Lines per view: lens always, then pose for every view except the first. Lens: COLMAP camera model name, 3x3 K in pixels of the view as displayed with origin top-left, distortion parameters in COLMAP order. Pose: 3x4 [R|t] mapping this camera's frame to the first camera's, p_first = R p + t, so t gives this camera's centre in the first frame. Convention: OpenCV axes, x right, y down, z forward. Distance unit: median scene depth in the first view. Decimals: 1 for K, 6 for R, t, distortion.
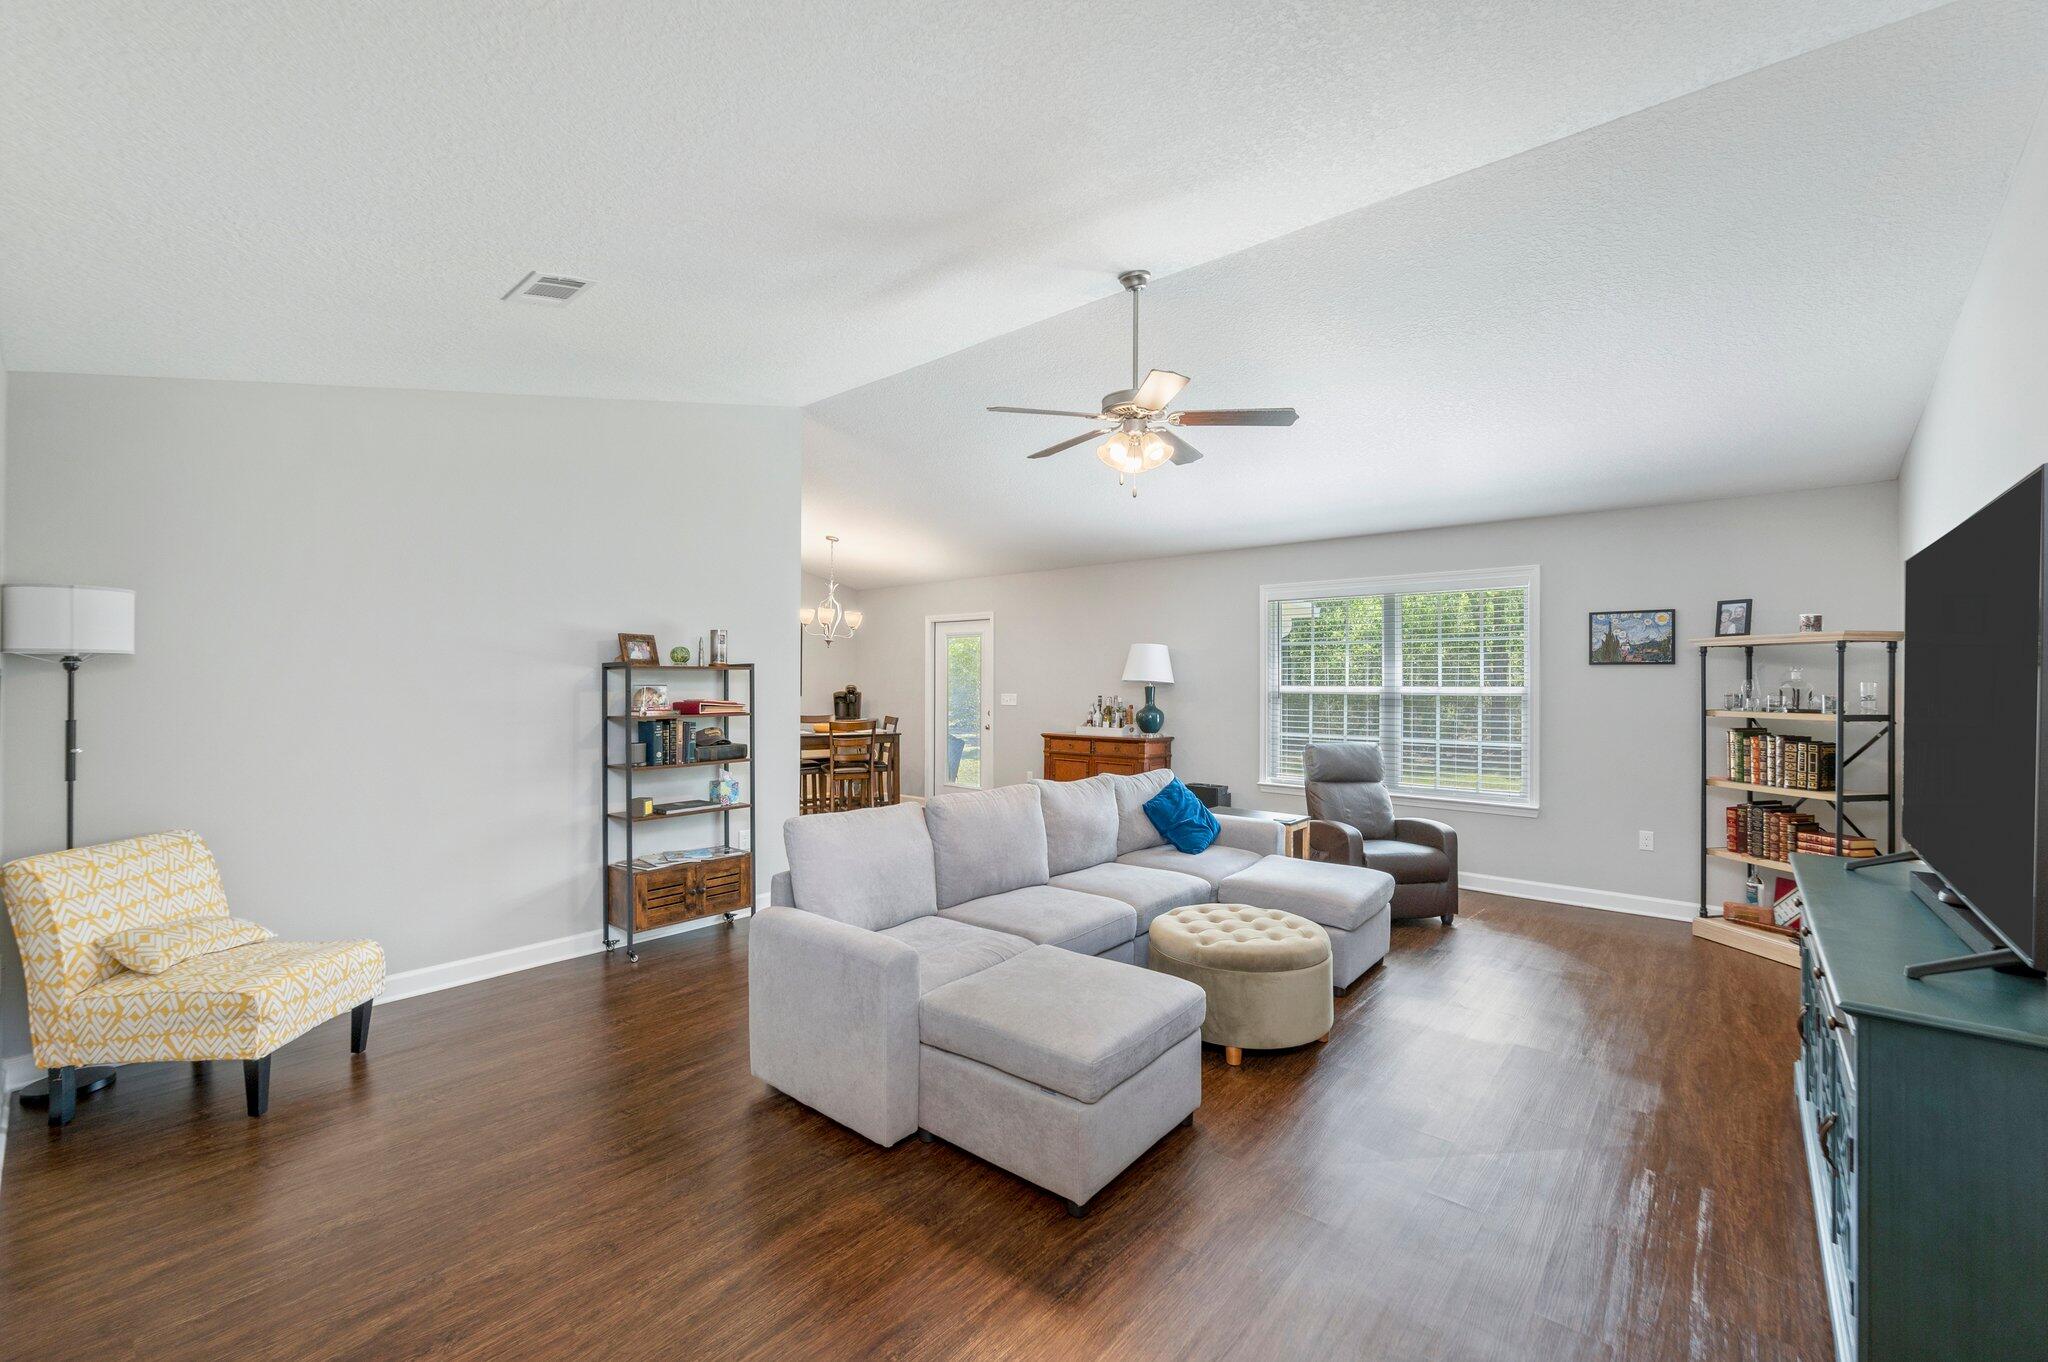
lens RADIAL K [[822.9, 0, 1048.0], [0, 822.9, 674.8], [0, 0, 1]] dist [-0.000518, -0.000002]
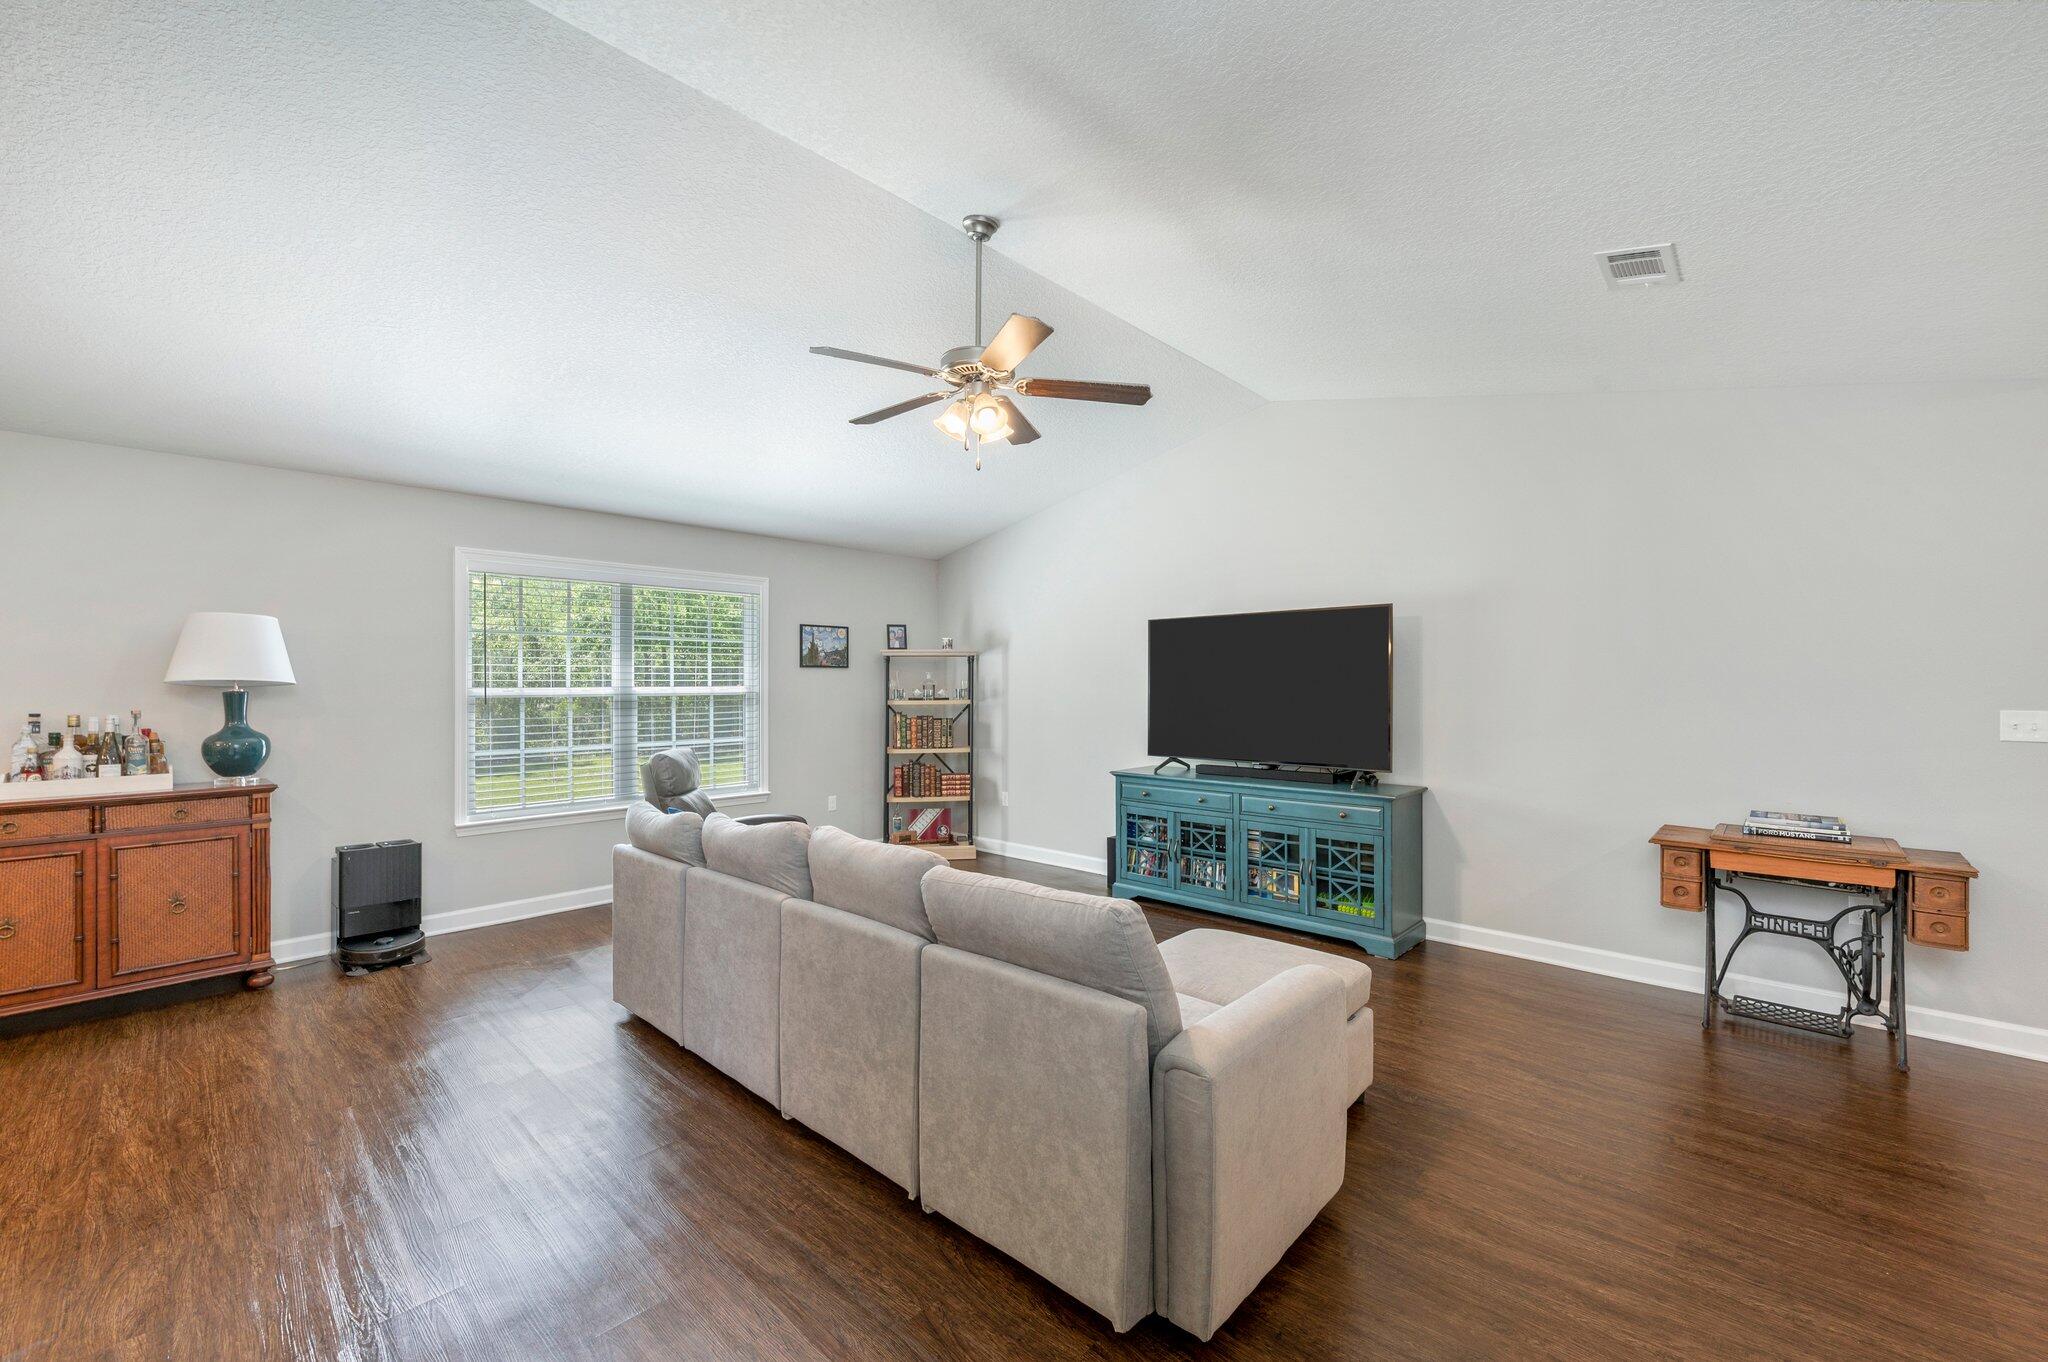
lens RADIAL K [[808.4, 0, 1024.0], [0, 808.4, 681.0], [0, 0, 1]] dist [-0.022124, -0.000109]
pose [[0.054432, 0.003089, 0.998513, -0.477882], [0.000196, 0.999995, -0.003105, 0.011242], [-0.998517, 0.000365, 0.054431, 0.569835]]
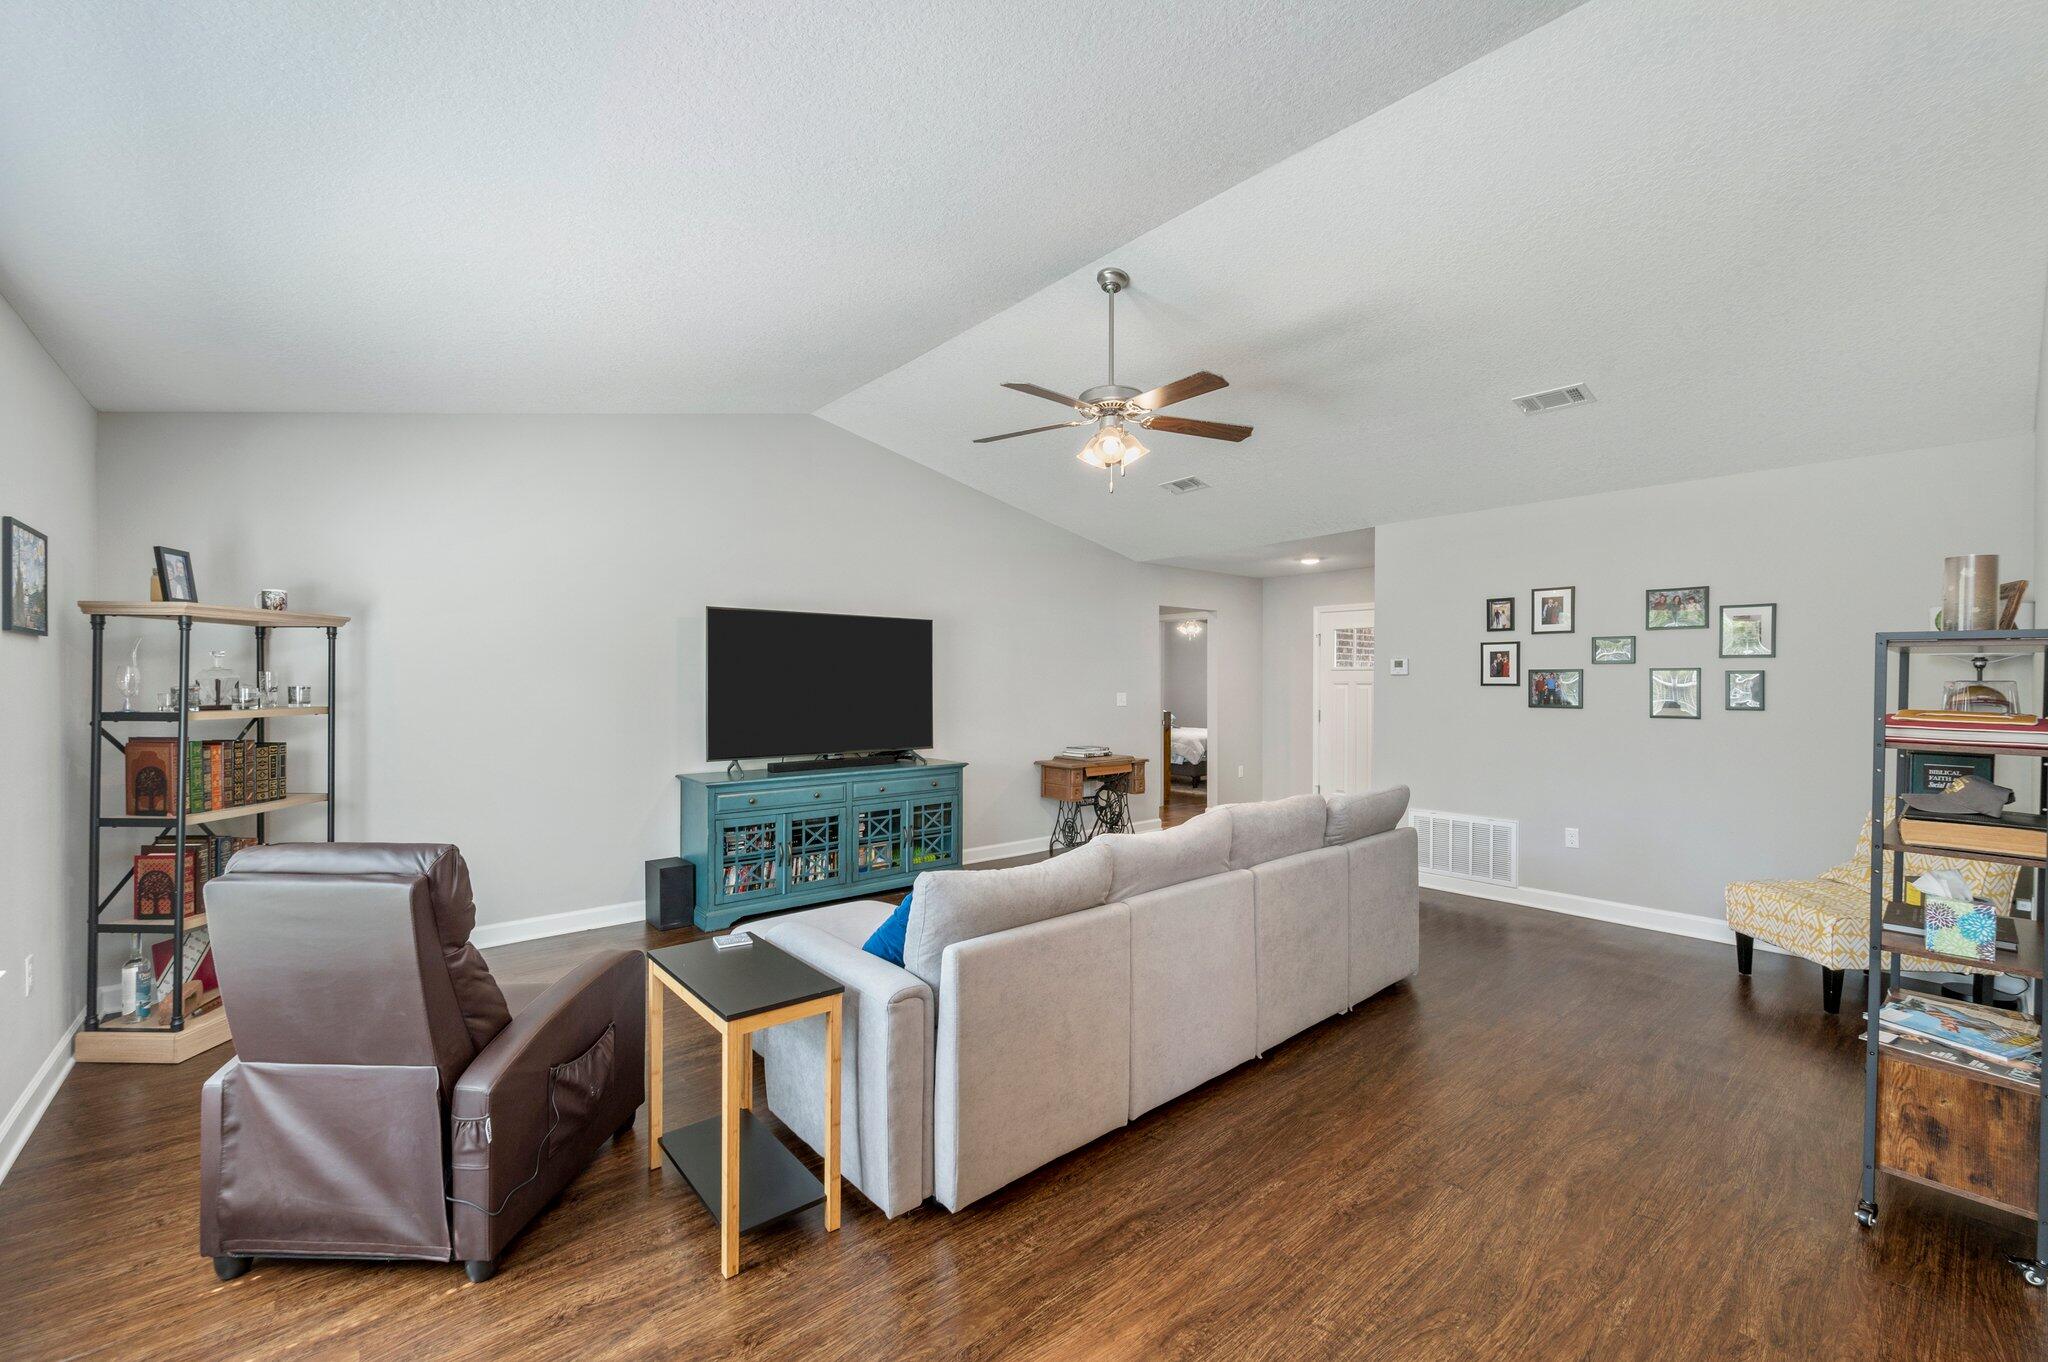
lens RADIAL K [[822.9, 0, 1048.0], [0, 822.9, 674.8], [0, 0, 1]] dist [-0.000518, -0.000002]
pose [[-0.988842, -0.010250, 0.148615, 0.018915], [-0.010977, 0.999931, -0.004074, 0.006243], [-0.148563, -0.005660, -0.988887, 1.277300]]
